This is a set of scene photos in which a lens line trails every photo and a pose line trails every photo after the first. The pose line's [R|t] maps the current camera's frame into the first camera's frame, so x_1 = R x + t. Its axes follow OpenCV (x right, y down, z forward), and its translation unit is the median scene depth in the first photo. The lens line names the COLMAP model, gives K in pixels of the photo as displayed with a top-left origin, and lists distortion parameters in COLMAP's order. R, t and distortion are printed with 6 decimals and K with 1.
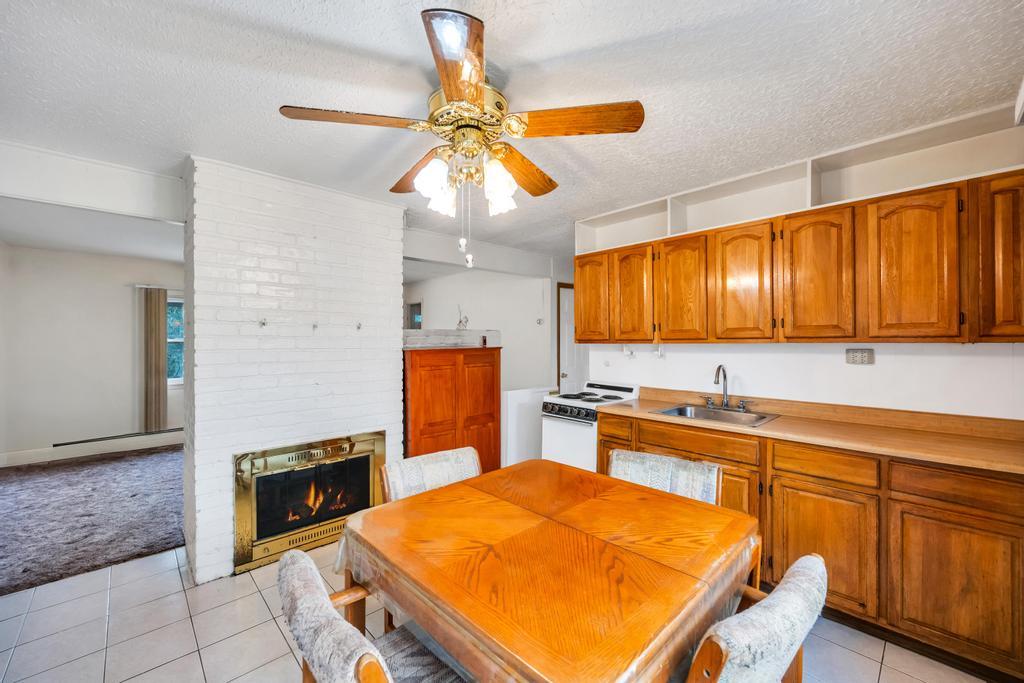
lens RADIAL K [[409.5, 0, 512.4], [0, 409.5, 335.8], [0, 0, 1]] dist [0.000560, -0.000024]
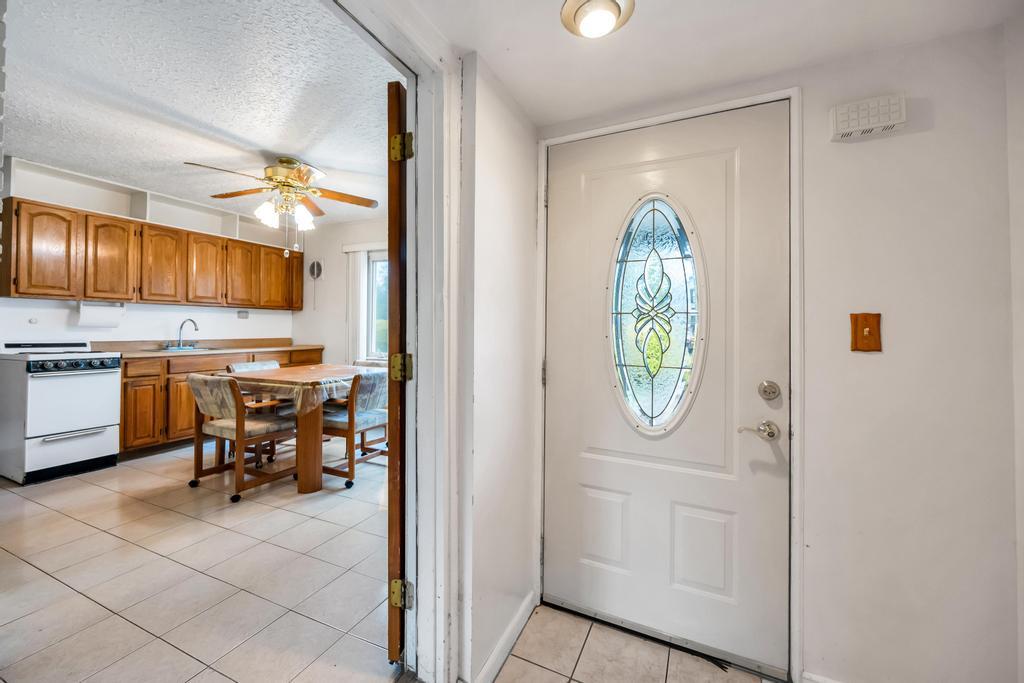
lens RADIAL K [[405.4, 0, 510.3], [0, 405.4, 325.7], [0, 0, 1]] dist [-0.001095, 0.000304]
pose [[-0.375858, 0.010776, 0.926615, -1.362681], [-0.009698, 0.999832, -0.015562, 0.107622], [-0.926627, -0.014835, -0.375690, 0.447216]]
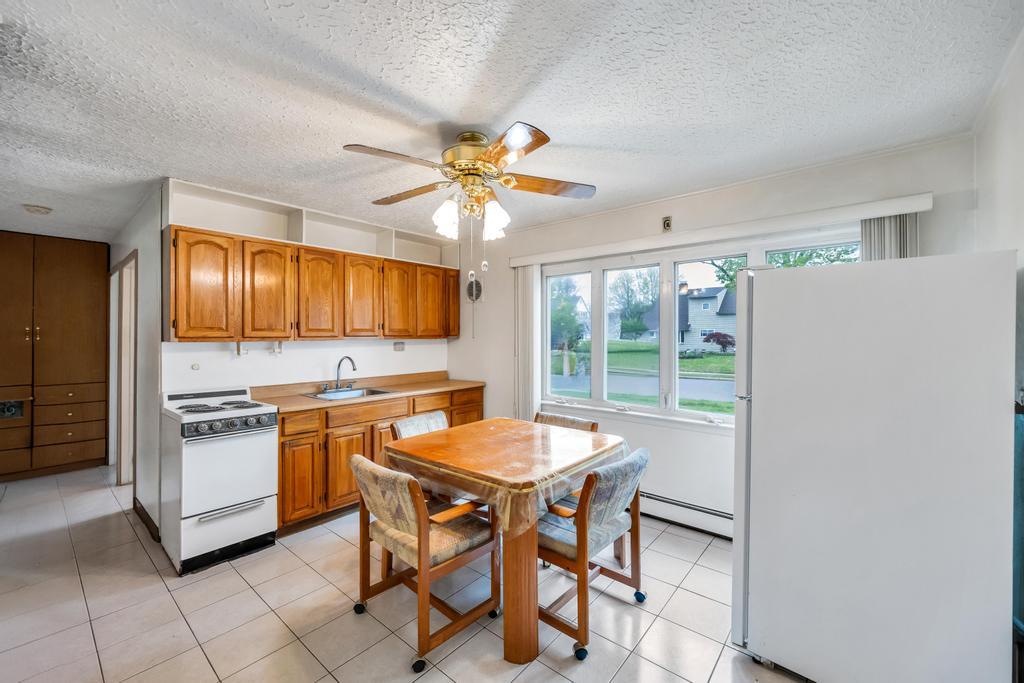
lens RADIAL K [[409.5, 0, 512.4], [0, 409.5, 335.8], [0, 0, 1]] dist [0.000560, -0.000024]
pose [[-0.112255, 0.007183, 0.993654, -0.849658], [-0.002815, 0.999968, -0.007546, 0.012724], [-0.993675, -0.003645, -0.112231, 0.617373]]
